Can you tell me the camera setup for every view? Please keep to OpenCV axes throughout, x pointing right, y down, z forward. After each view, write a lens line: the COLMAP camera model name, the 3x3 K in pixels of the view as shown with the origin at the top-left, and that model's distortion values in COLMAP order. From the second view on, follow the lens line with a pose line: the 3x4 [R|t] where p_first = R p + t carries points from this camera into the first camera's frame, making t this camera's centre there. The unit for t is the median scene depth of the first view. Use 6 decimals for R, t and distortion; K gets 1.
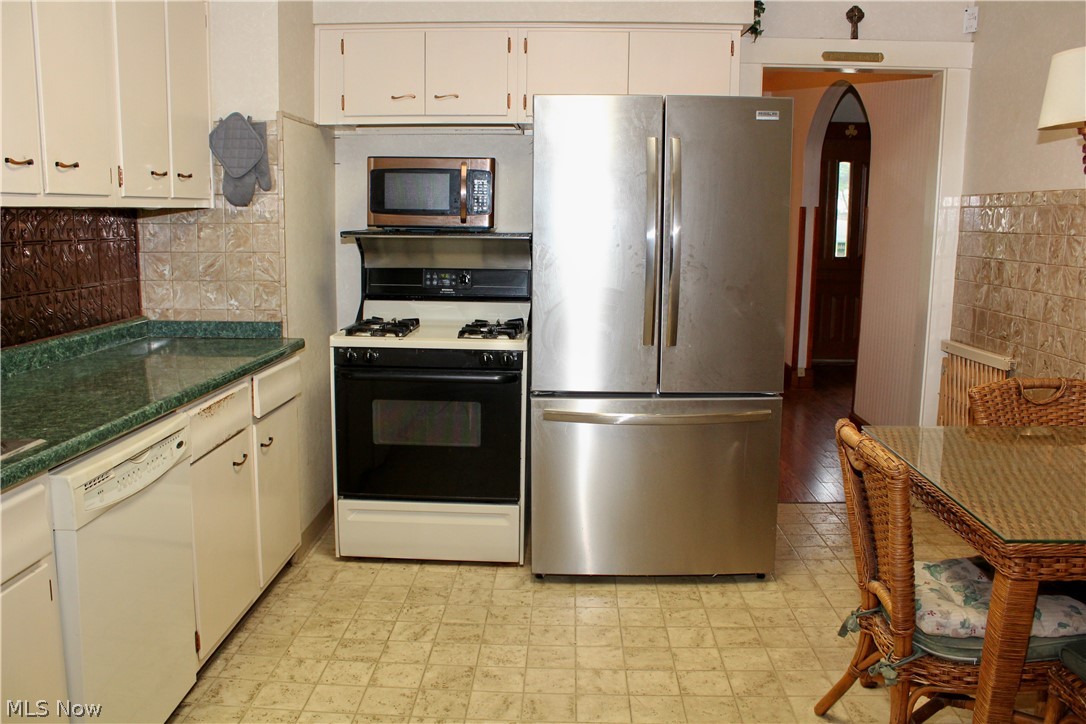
lens RADIAL K [[902.6, 0, 533.8], [0, 902.6, 361.6], [0, 0, 1]] dist [-0.164962, 0.147309]
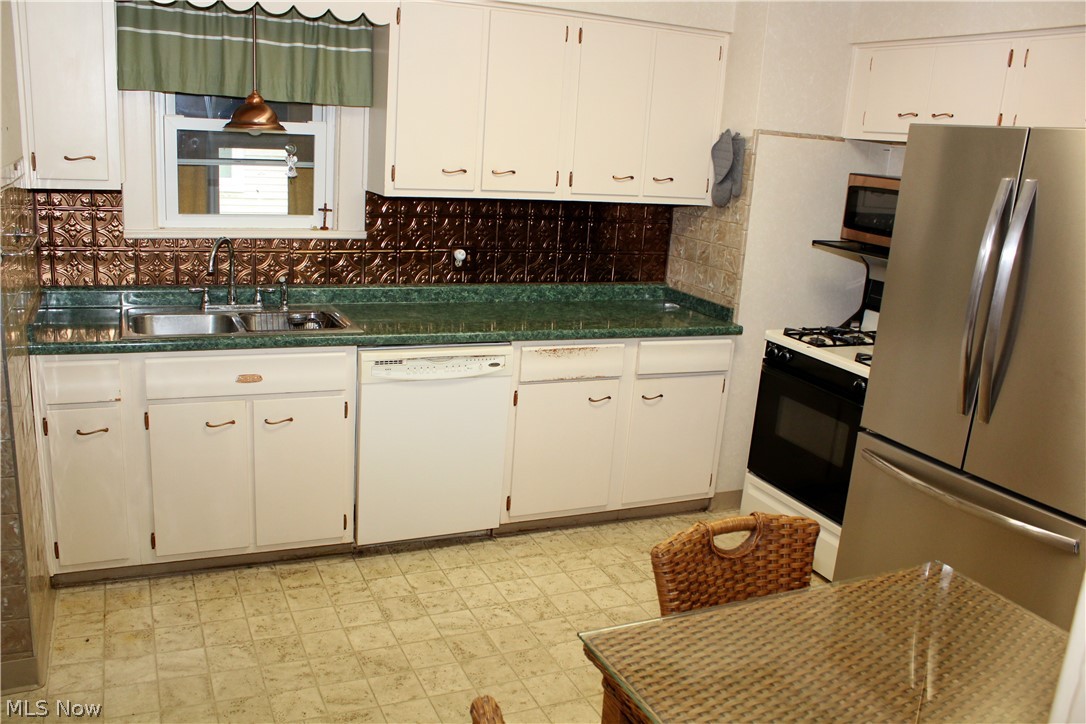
lens RADIAL K [[902.6, 0, 533.8], [0, 902.6, 361.6], [0, 0, 1]] dist [-0.164962, 0.147309]
pose [[0.447259, 0.240948, -0.861338, 0.632498], [-0.203903, 0.965139, 0.164106, -0.117667], [0.870852, 0.102231, 0.480797, 0.214098]]
